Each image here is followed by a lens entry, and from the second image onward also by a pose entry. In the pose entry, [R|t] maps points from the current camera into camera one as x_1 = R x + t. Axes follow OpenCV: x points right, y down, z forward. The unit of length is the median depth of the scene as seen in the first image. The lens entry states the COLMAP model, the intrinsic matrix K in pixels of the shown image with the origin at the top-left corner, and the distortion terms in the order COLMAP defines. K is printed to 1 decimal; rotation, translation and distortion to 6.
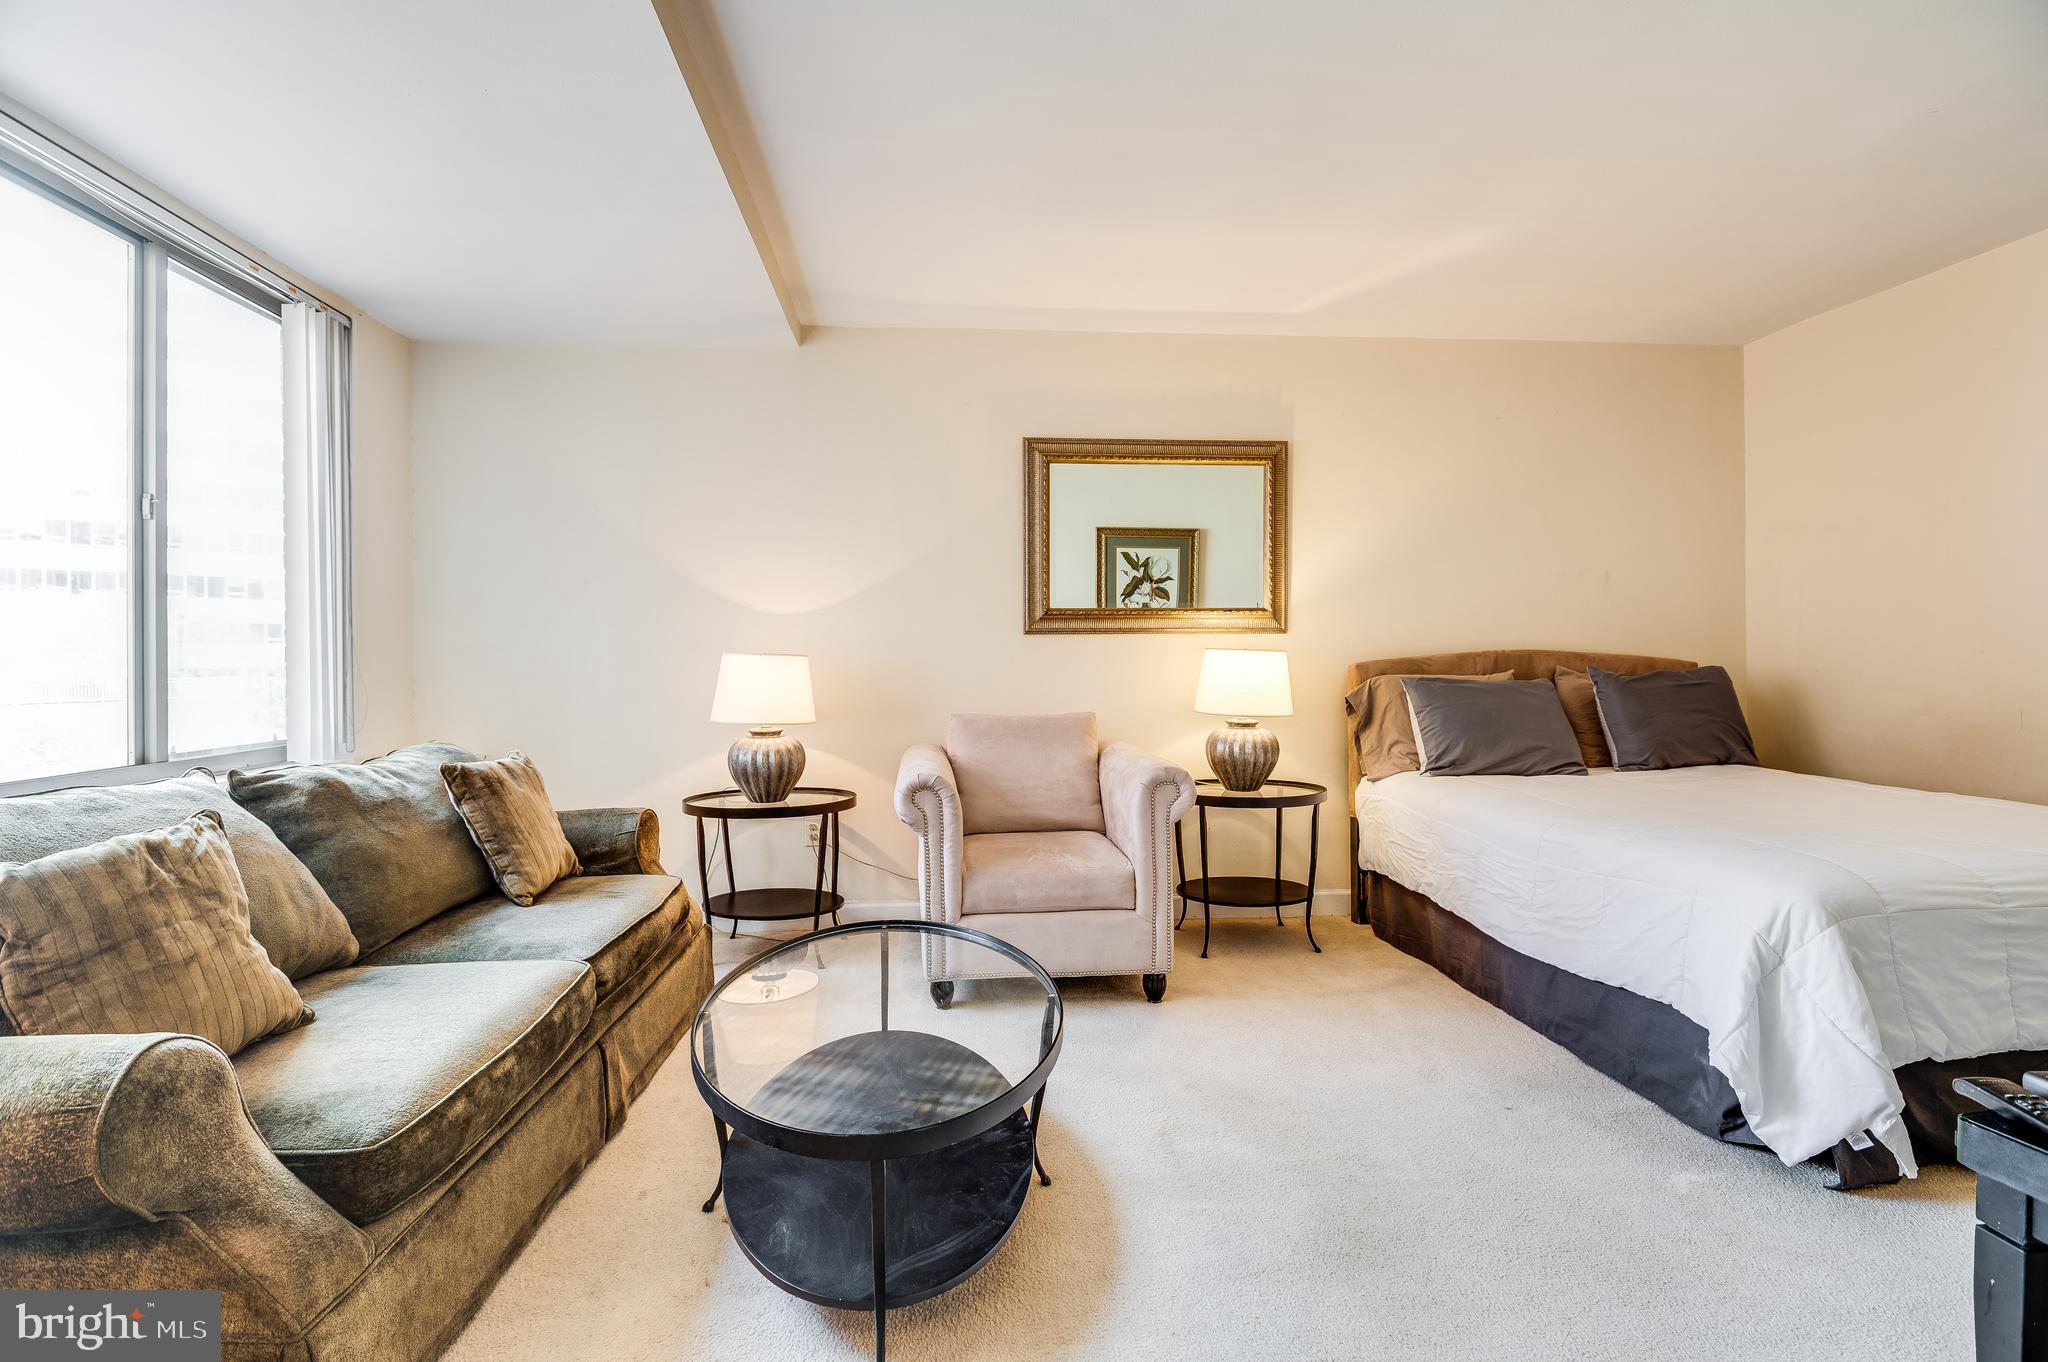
lens RADIAL K [[1004.8, 0, 1023.5], [0, 1004.8, 647.5], [0, 0, 1]] dist [-0.001133, 0.000345]
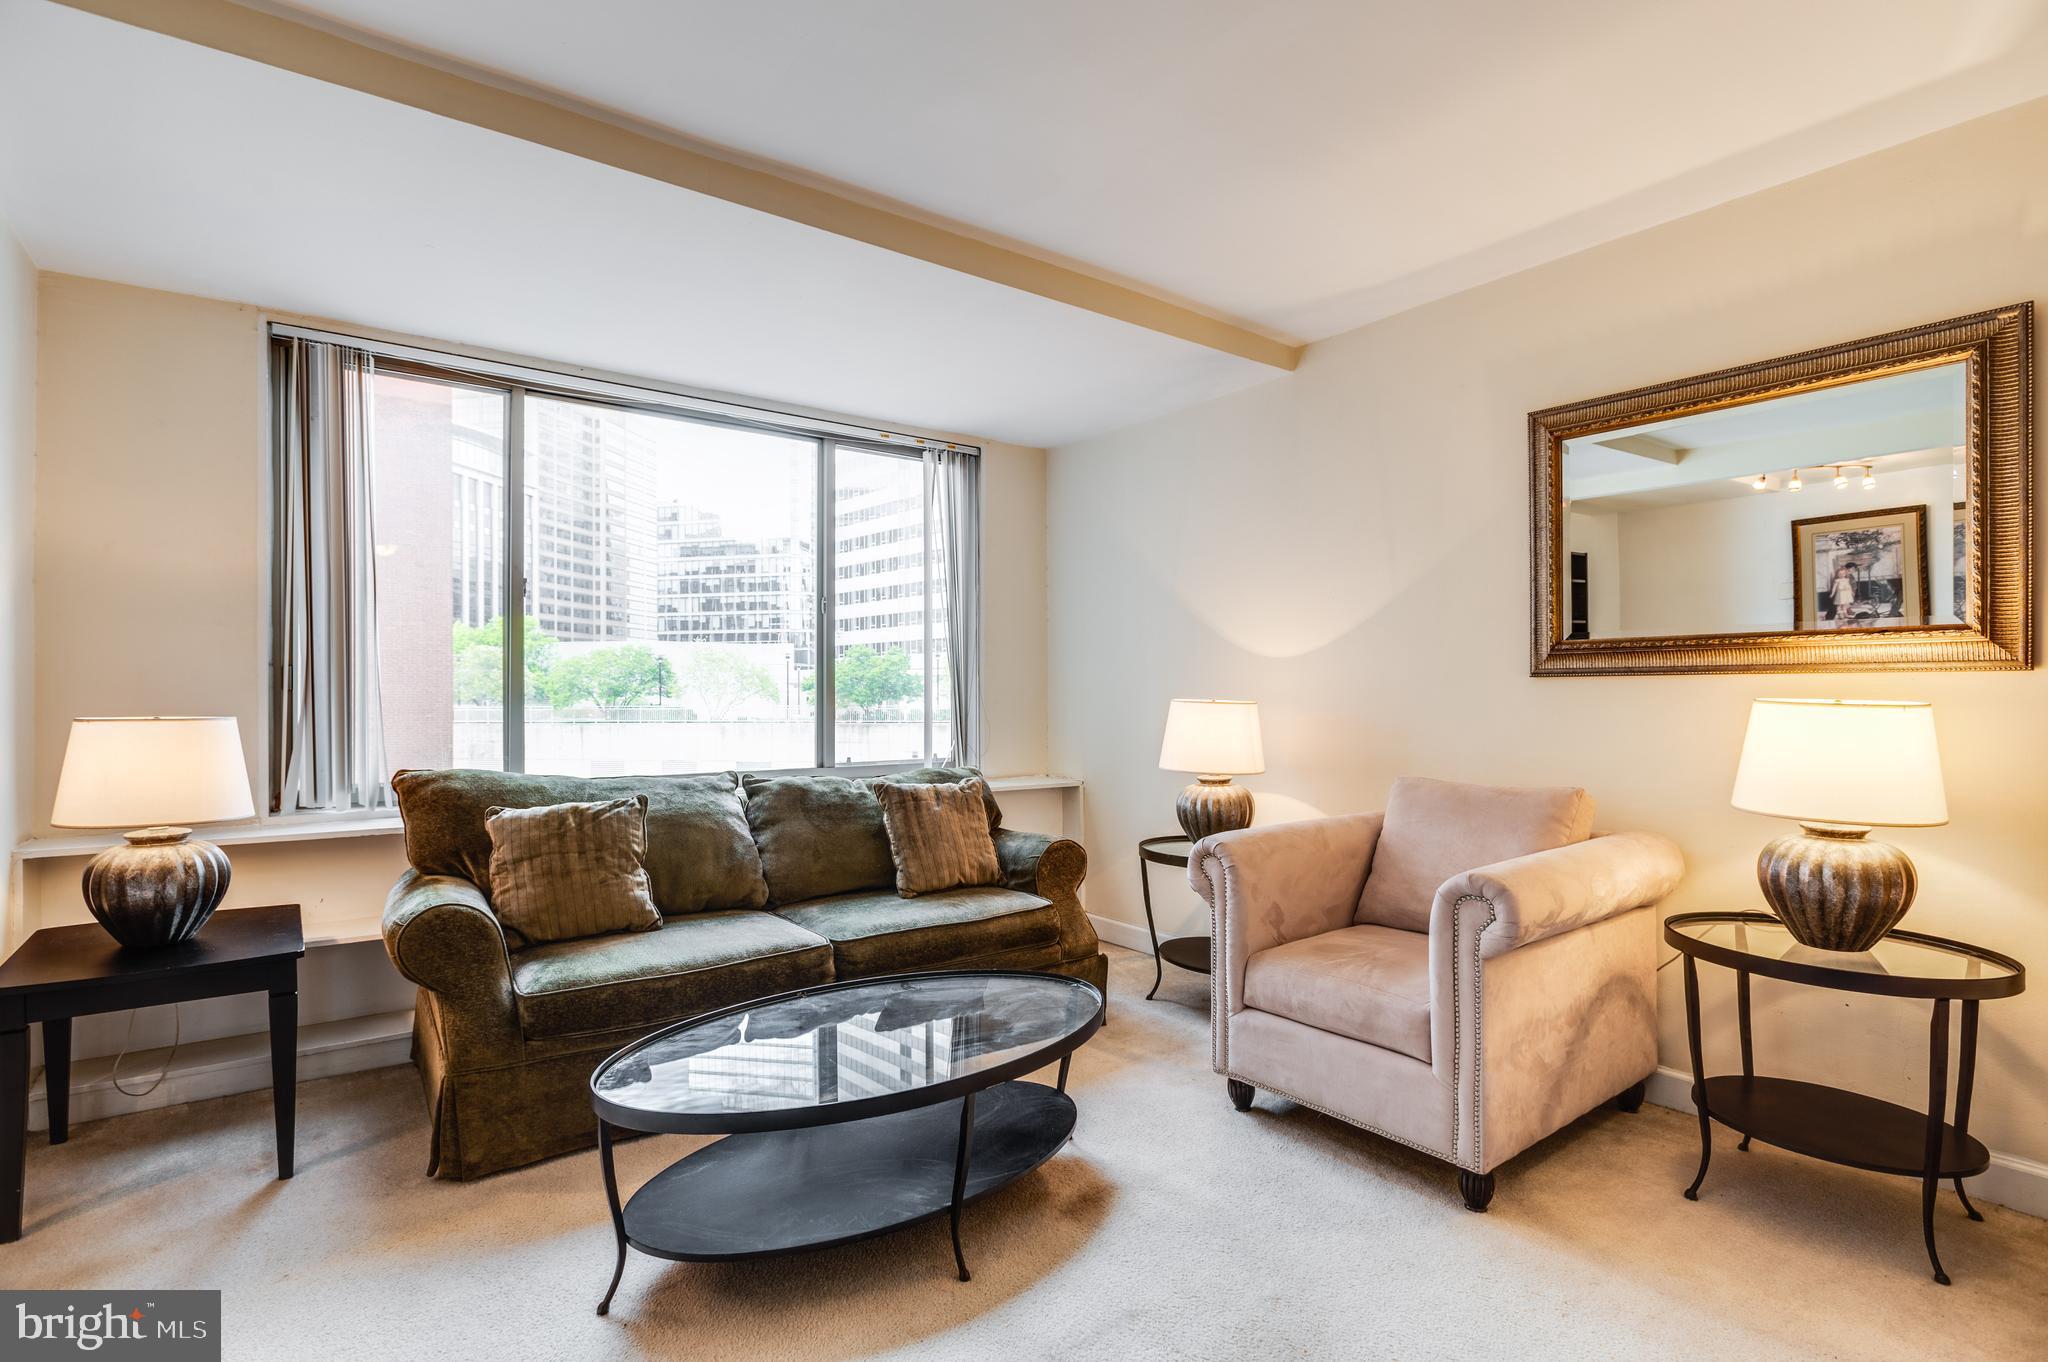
lens RADIAL K [[1017.2, 0, 1024.0], [0, 1017.2, 681.0], [0, 0, 1]] dist [-0.001694, -0.000450]
pose [[0.529316, -0.006498, -0.848400, 0.480713], [0.004194, 0.999978, -0.005042, -0.008786], [0.848415, -0.000889, 0.529331, 0.309574]]
